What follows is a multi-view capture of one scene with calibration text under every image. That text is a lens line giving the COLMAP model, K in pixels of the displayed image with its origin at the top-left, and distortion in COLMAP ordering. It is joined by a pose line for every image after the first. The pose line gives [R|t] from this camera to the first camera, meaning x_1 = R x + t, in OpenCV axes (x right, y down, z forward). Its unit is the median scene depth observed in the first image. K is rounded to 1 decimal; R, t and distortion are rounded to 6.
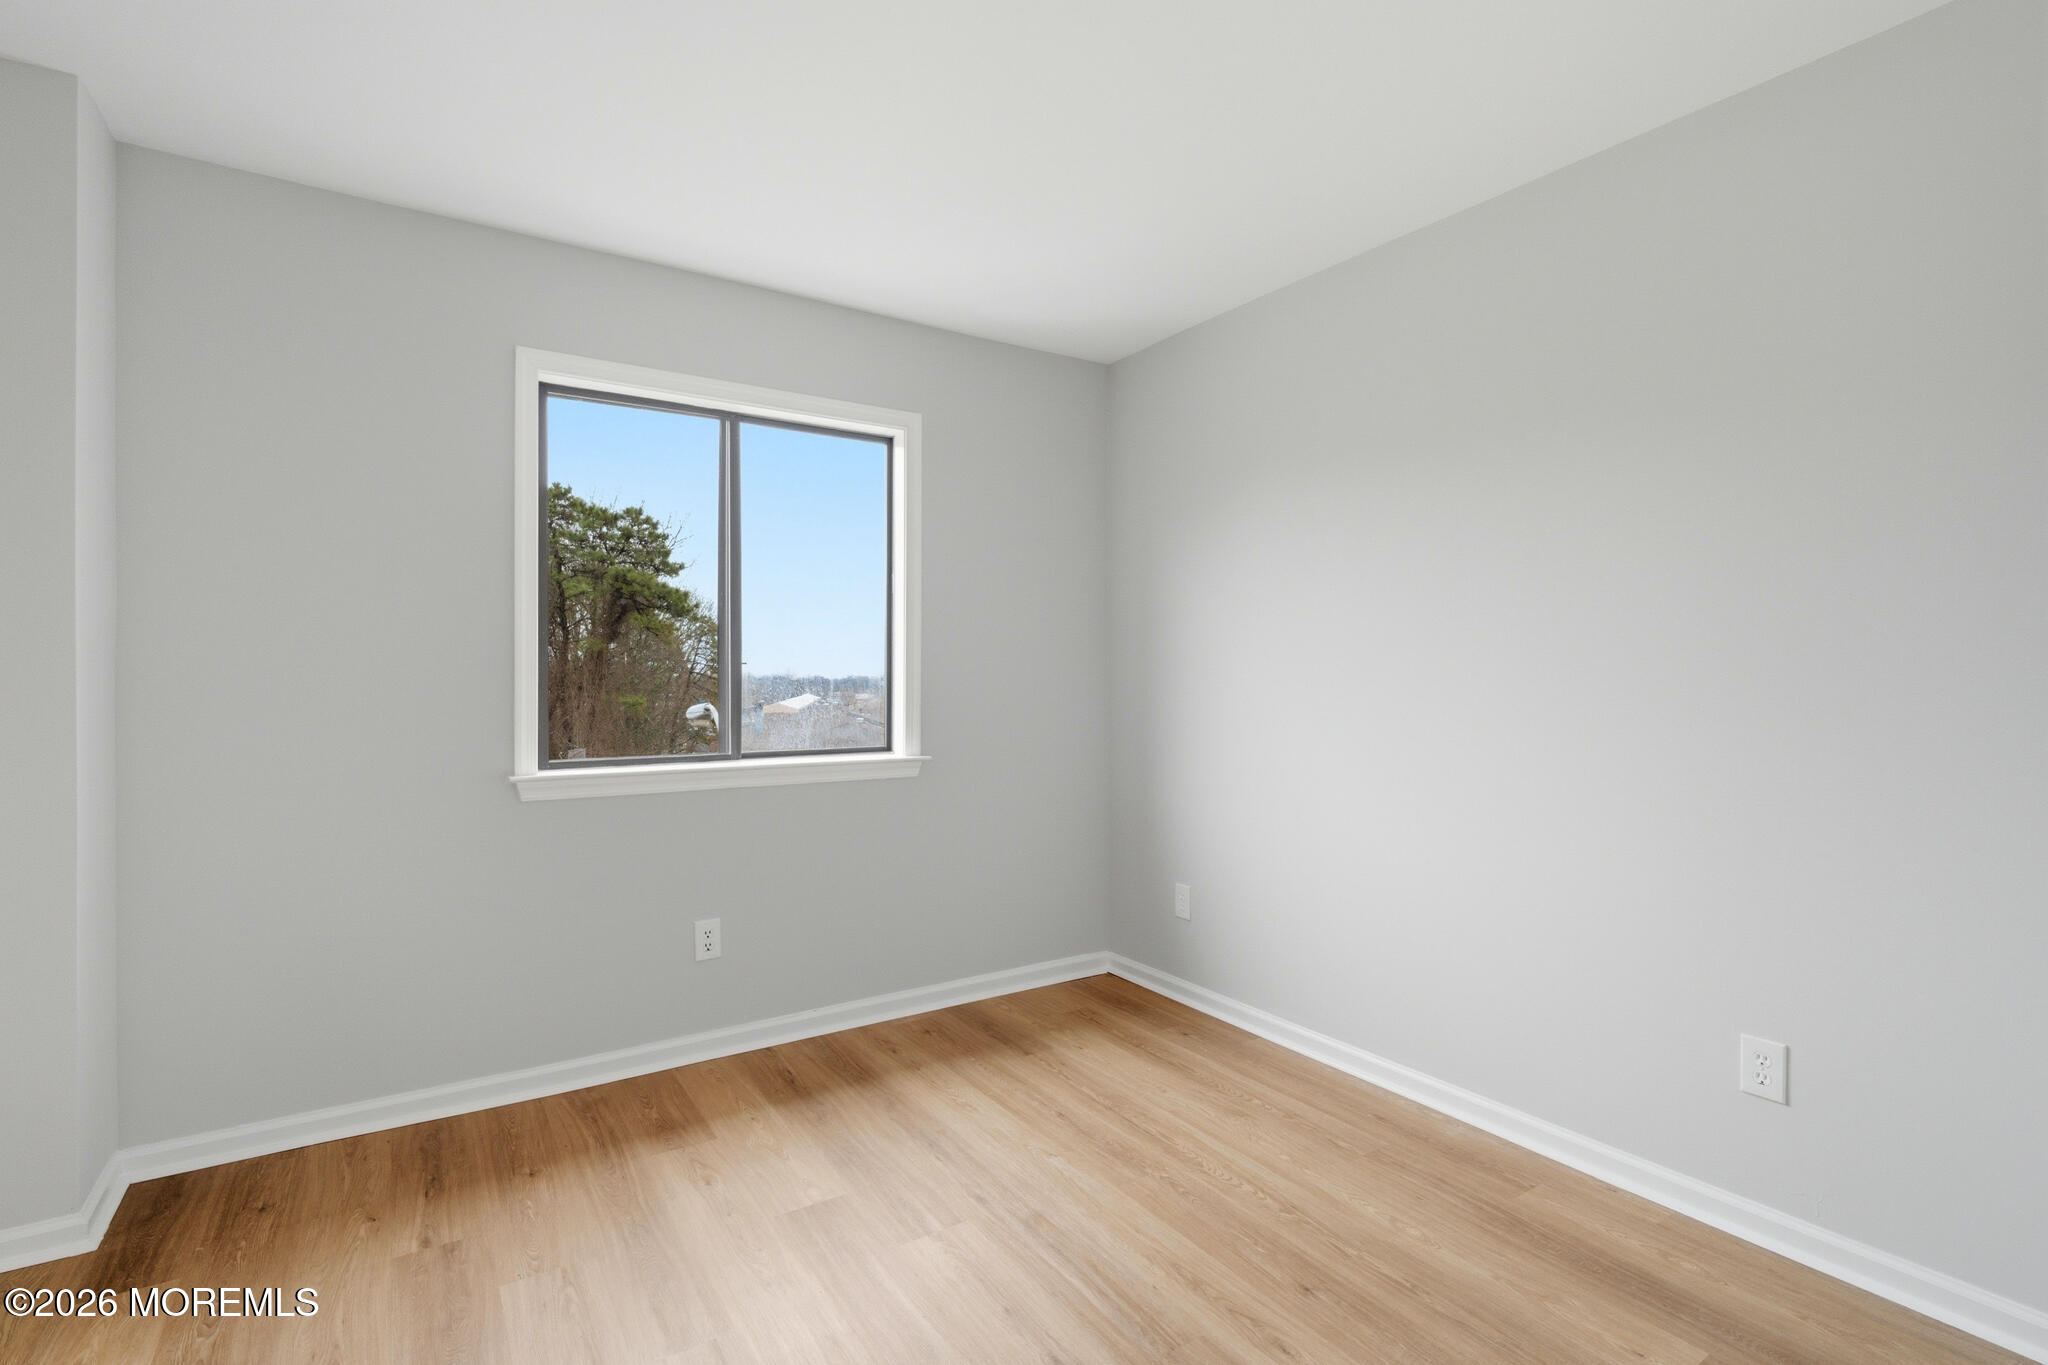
lens RADIAL K [[953.5, 0, 1038.4], [0, 953.5, 671.1], [0, 0, 1]] dist [-0.000654, -0.000884]
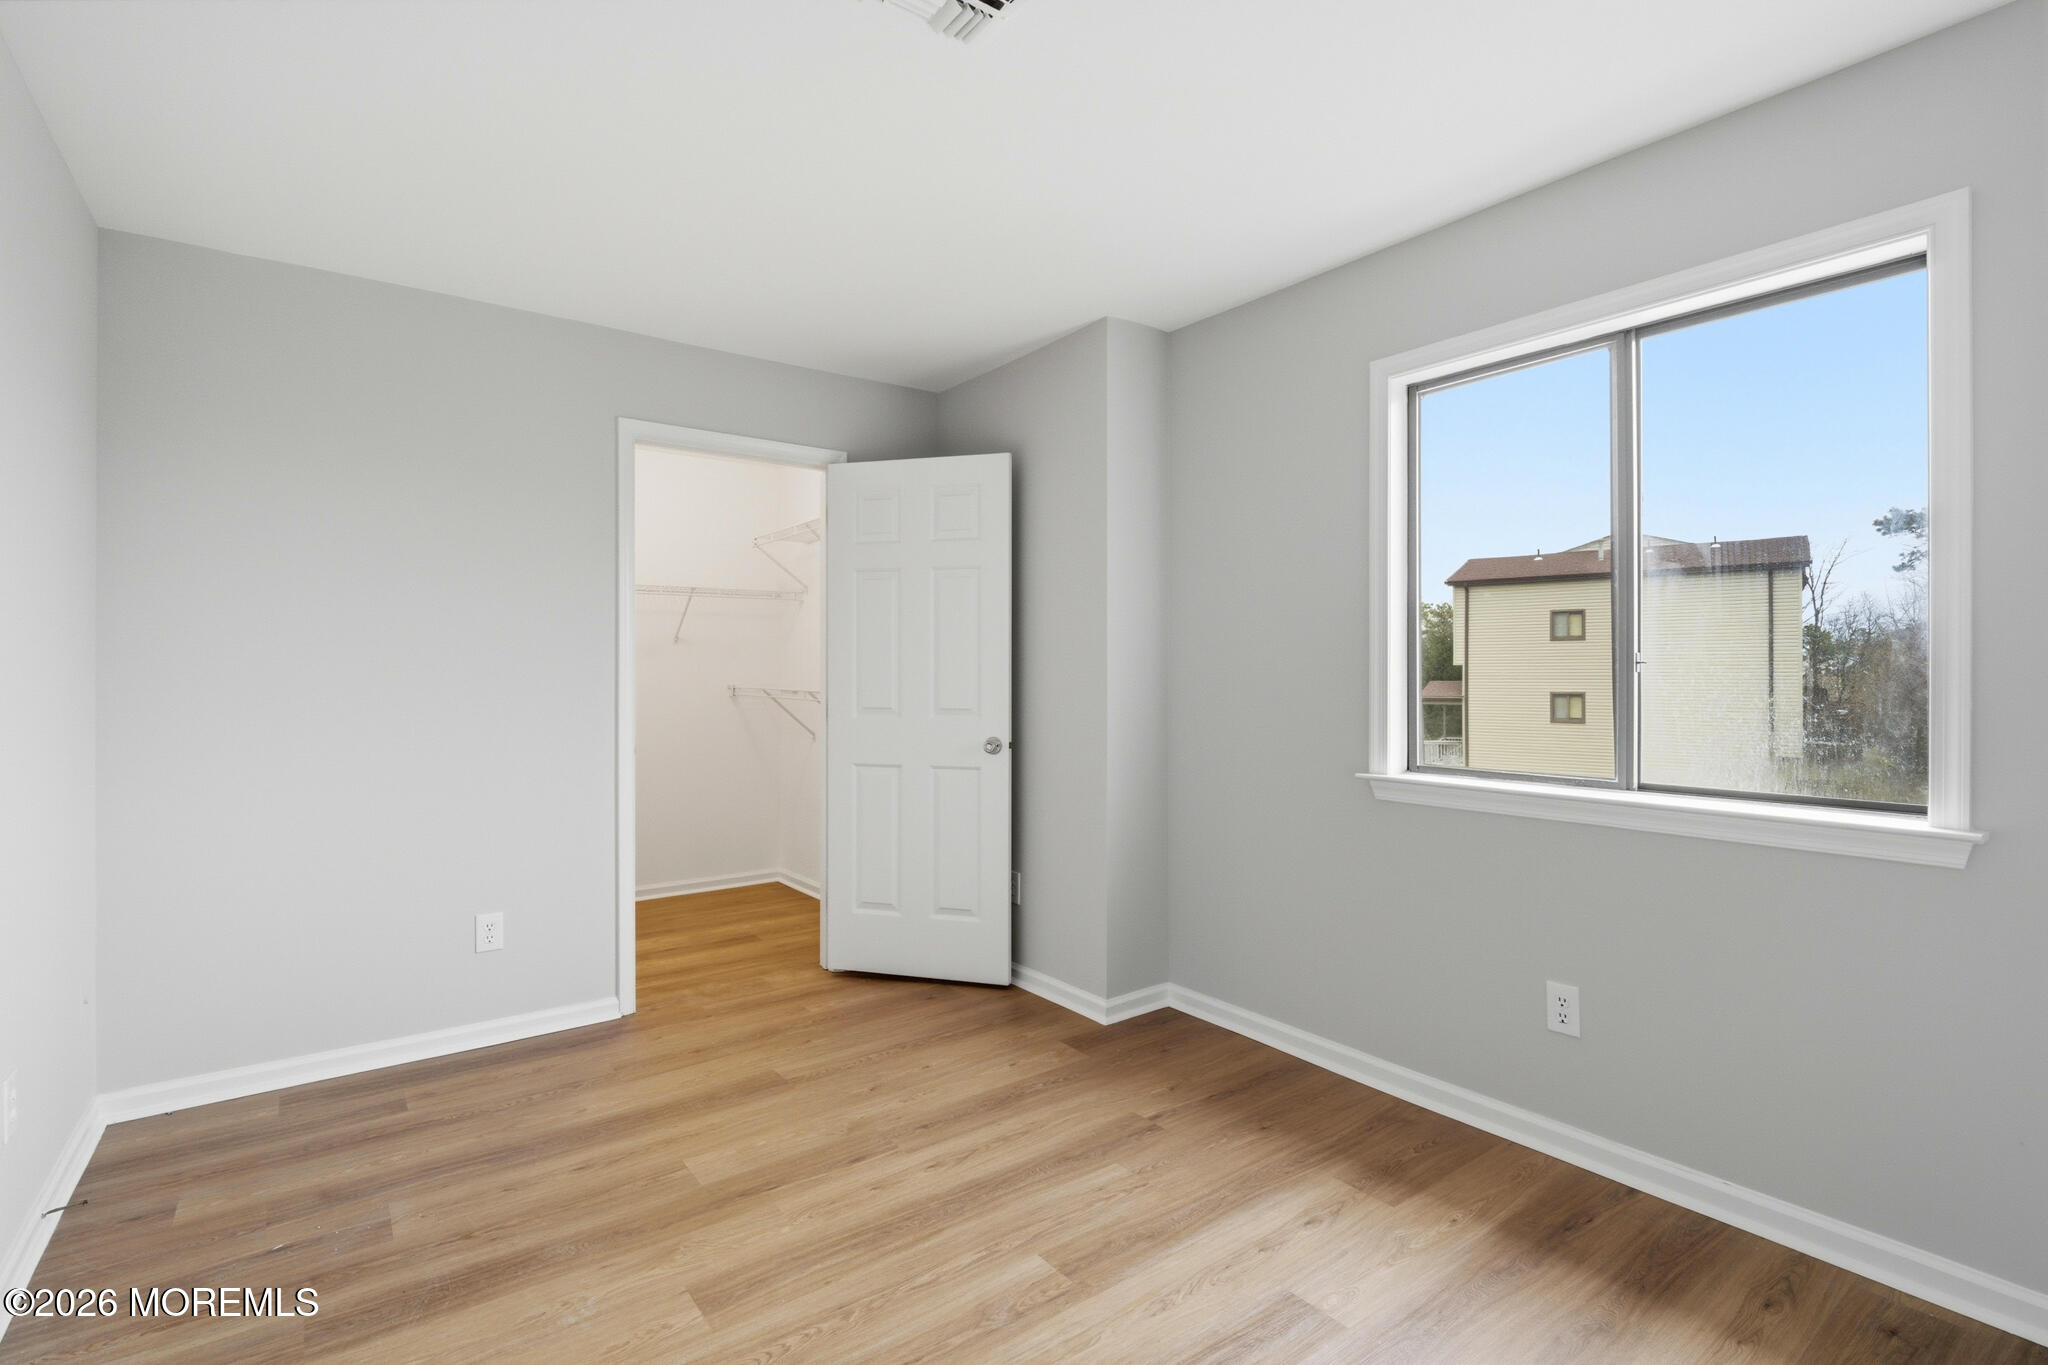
lens RADIAL K [[953.5, 0, 1030.4], [0, 953.5, 676.2], [0, 0, 1]] dist [-0.000654, -0.000884]
pose [[0.060184, -0.000968, -0.998187, 0.469210], [-0.001395, 0.999998, -0.001053, 0.004756], [0.998186, 0.001456, 0.060183, 0.560017]]
